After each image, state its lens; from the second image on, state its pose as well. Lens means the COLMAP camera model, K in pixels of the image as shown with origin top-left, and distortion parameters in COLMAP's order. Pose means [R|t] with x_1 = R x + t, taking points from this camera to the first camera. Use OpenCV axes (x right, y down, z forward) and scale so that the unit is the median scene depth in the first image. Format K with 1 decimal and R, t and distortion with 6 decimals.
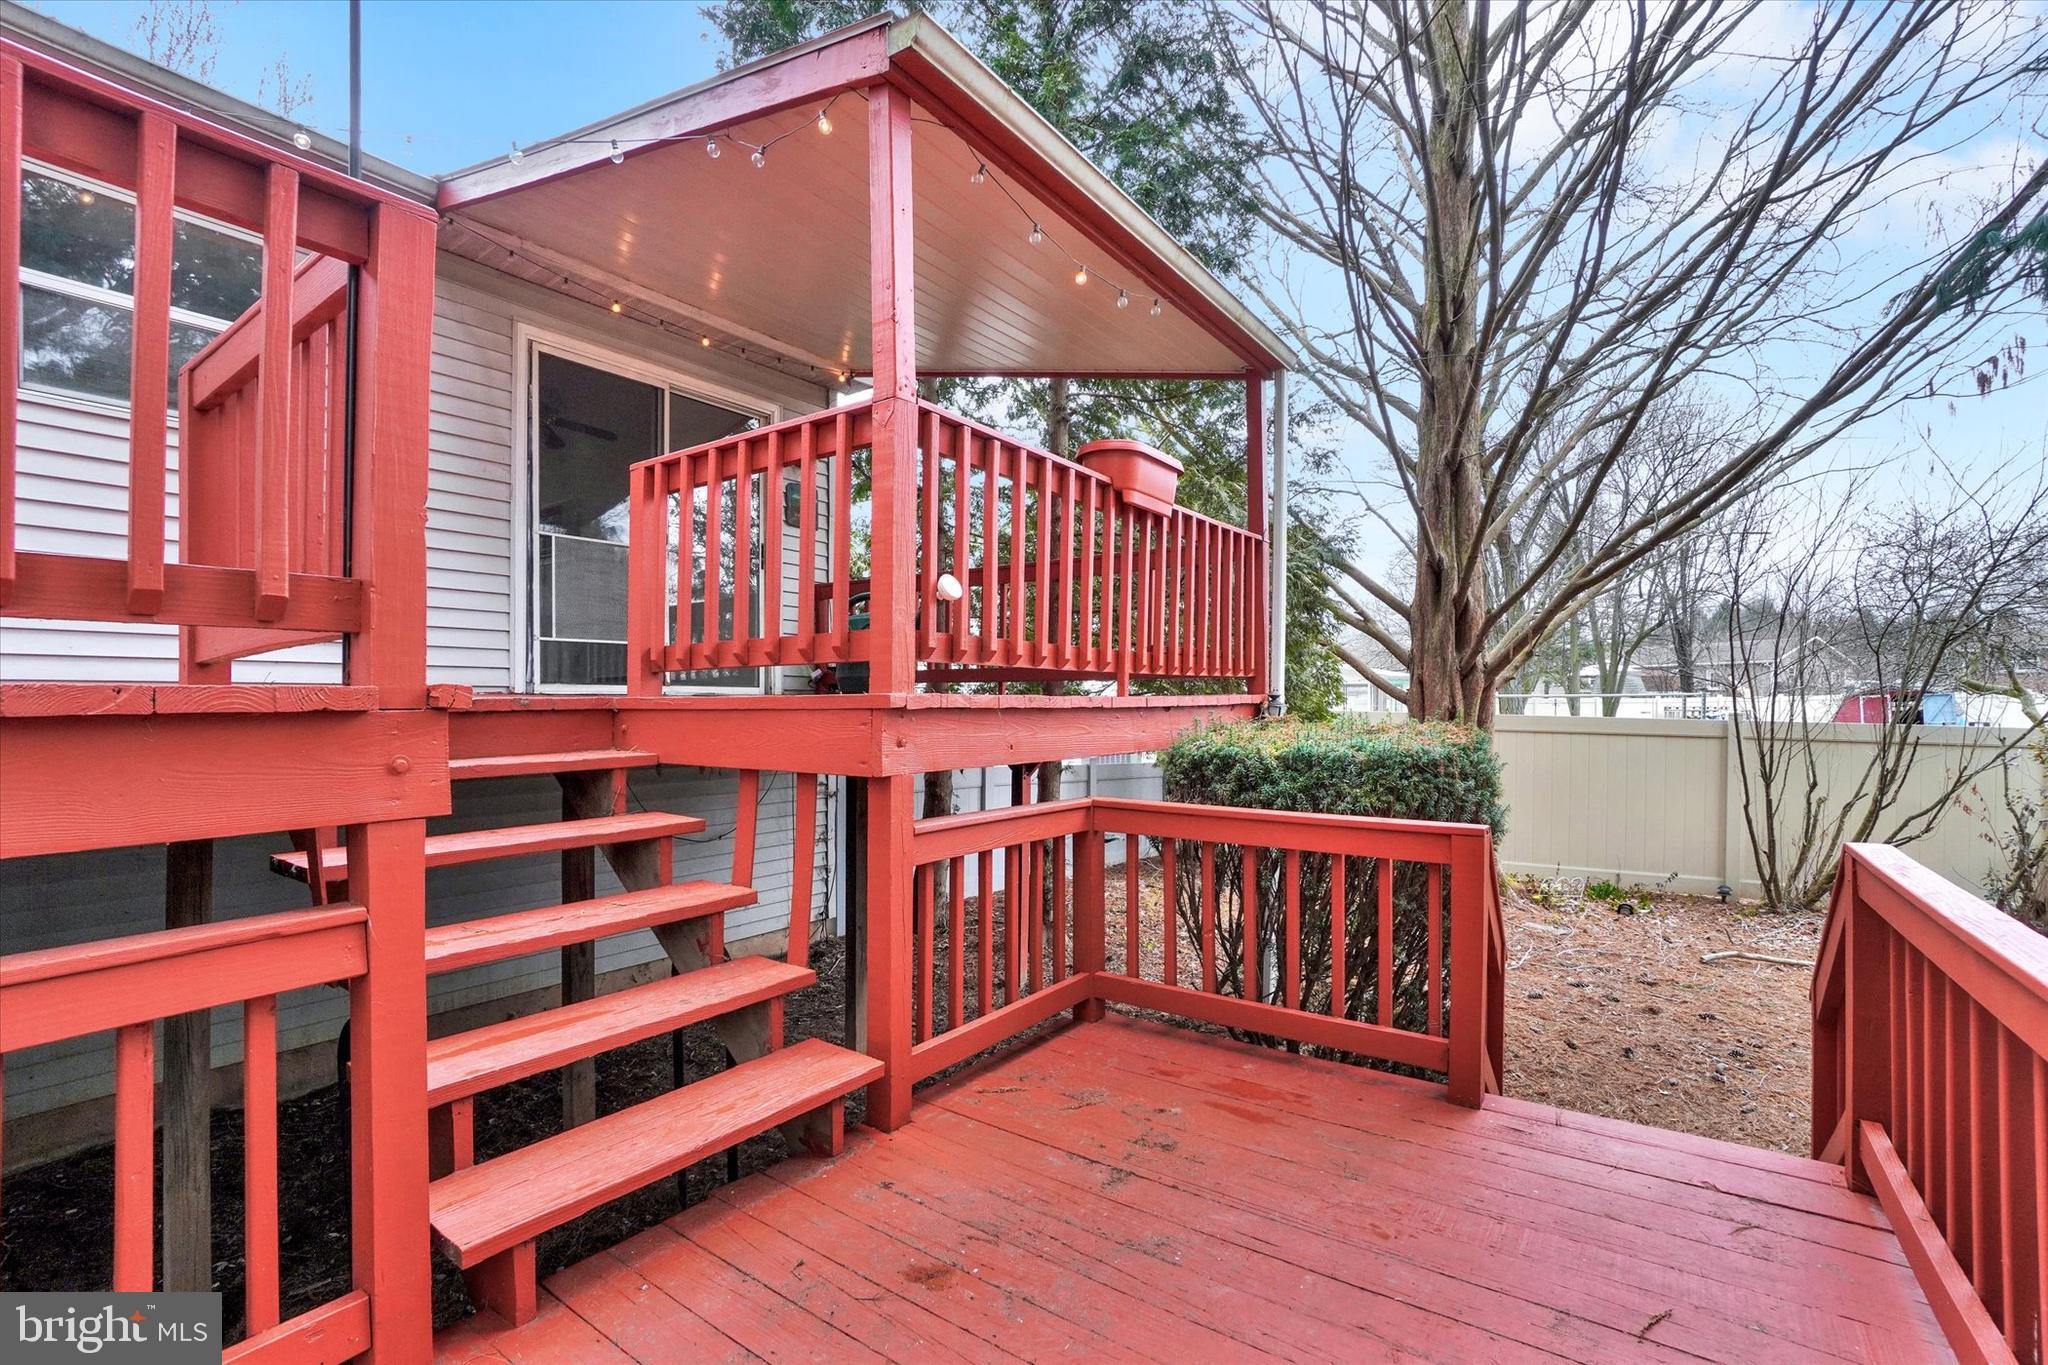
lens RADIAL K [[943.1, 0, 1030.7], [0, 943.1, 698.2], [0, 0, 1]] dist [0.003314, 0.000613]
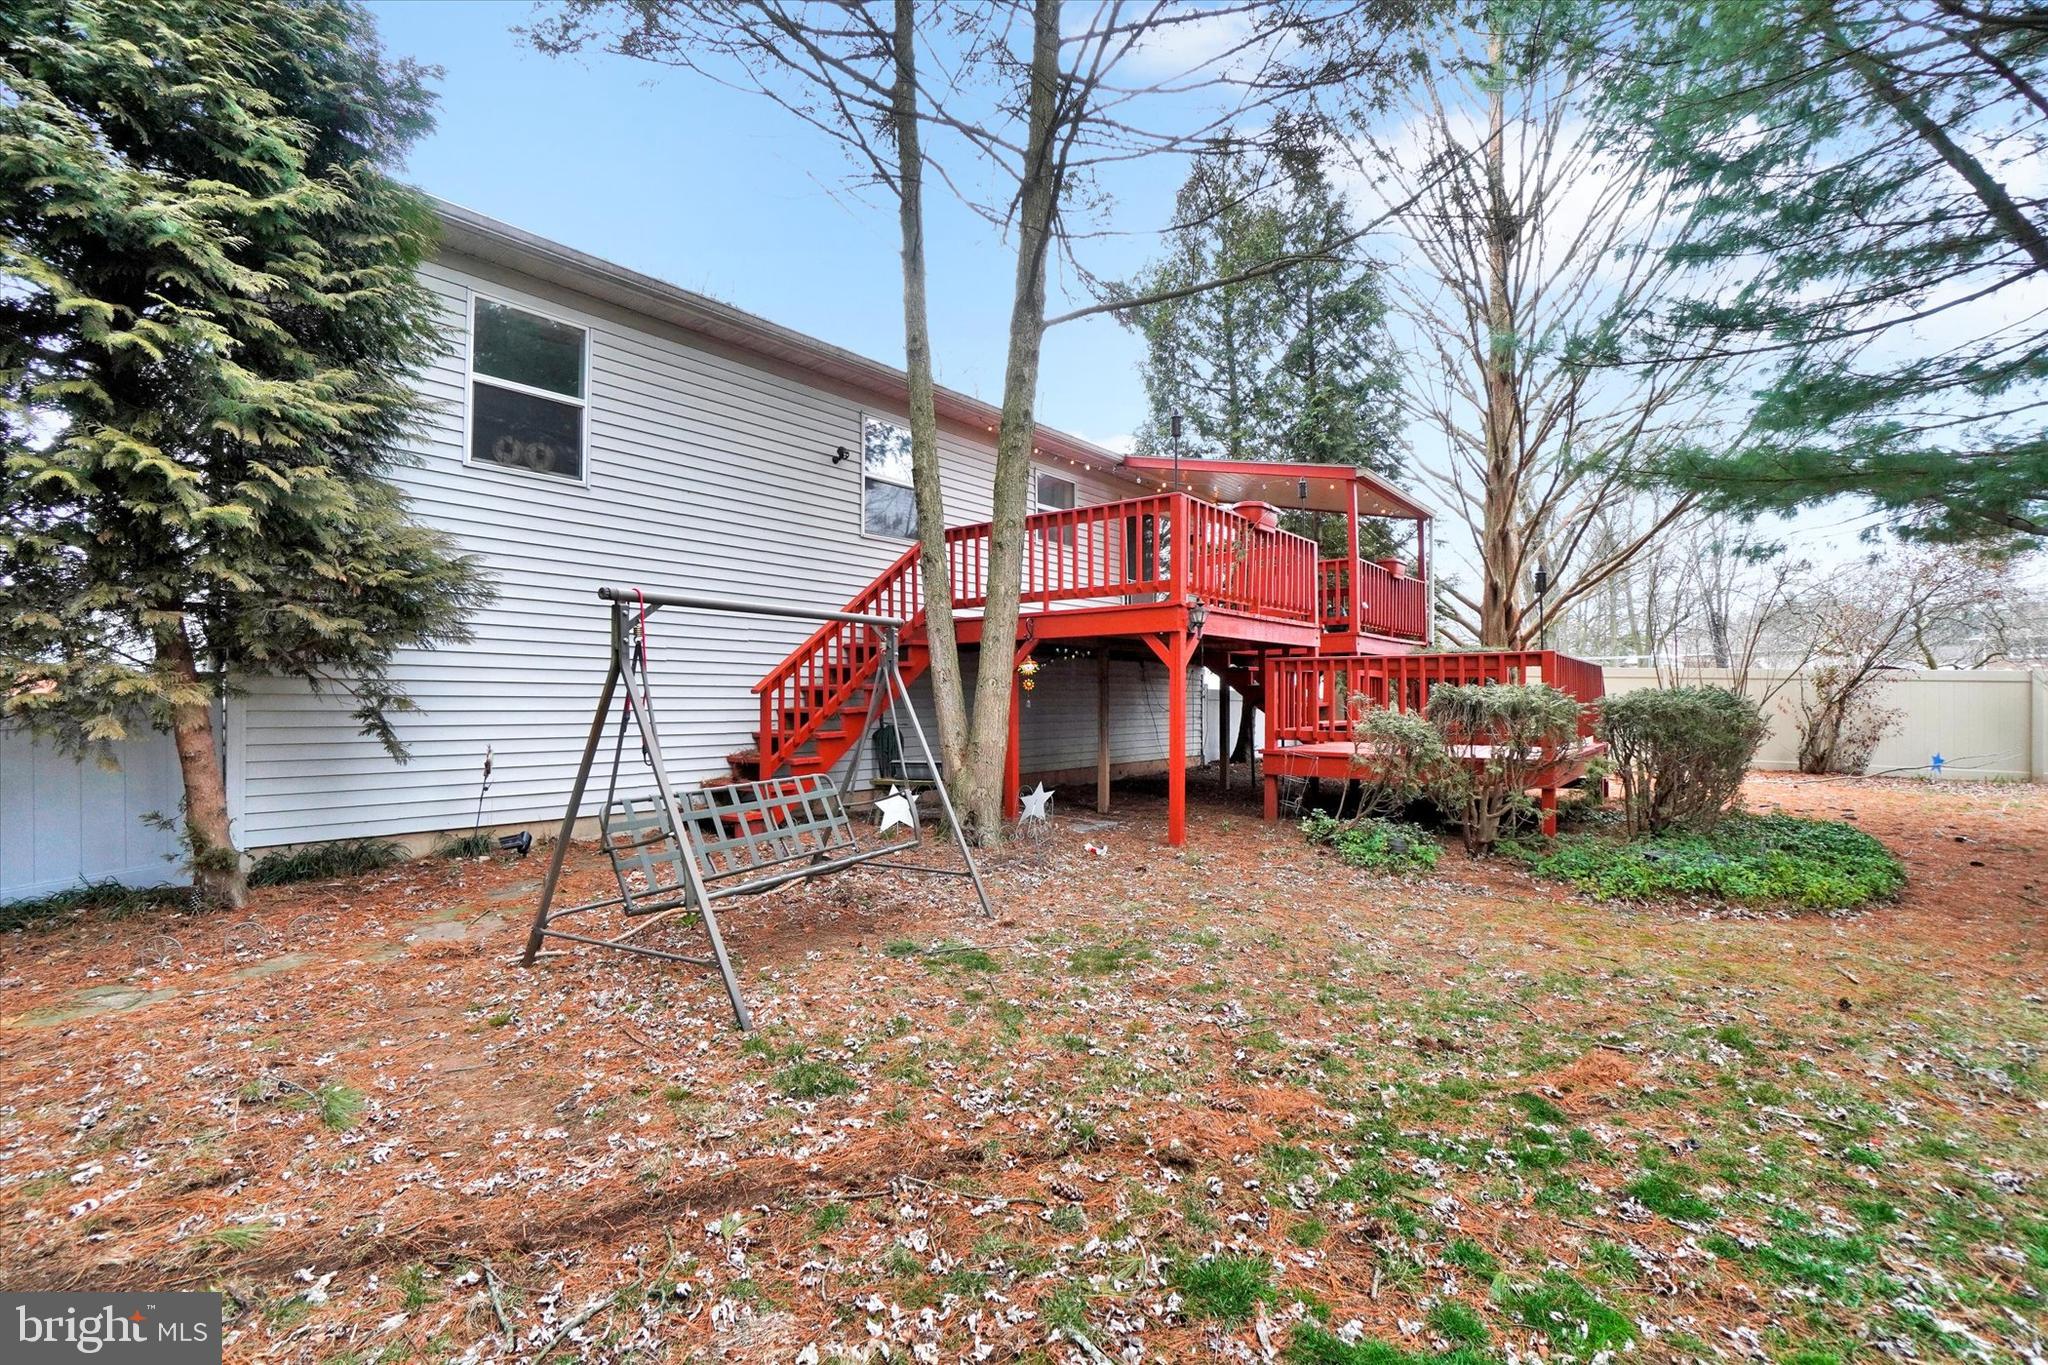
lens RADIAL K [[943.1, 0, 1021.6], [0, 943.1, 669.3], [0, 0, 1]] dist [0.003314, 0.000613]
pose [[0.998864, -0.000393, -0.047648, -0.438692], [-0.000798, 0.999688, -0.024970, 0.076552], [0.047643, 0.024980, 0.998552, -0.956211]]
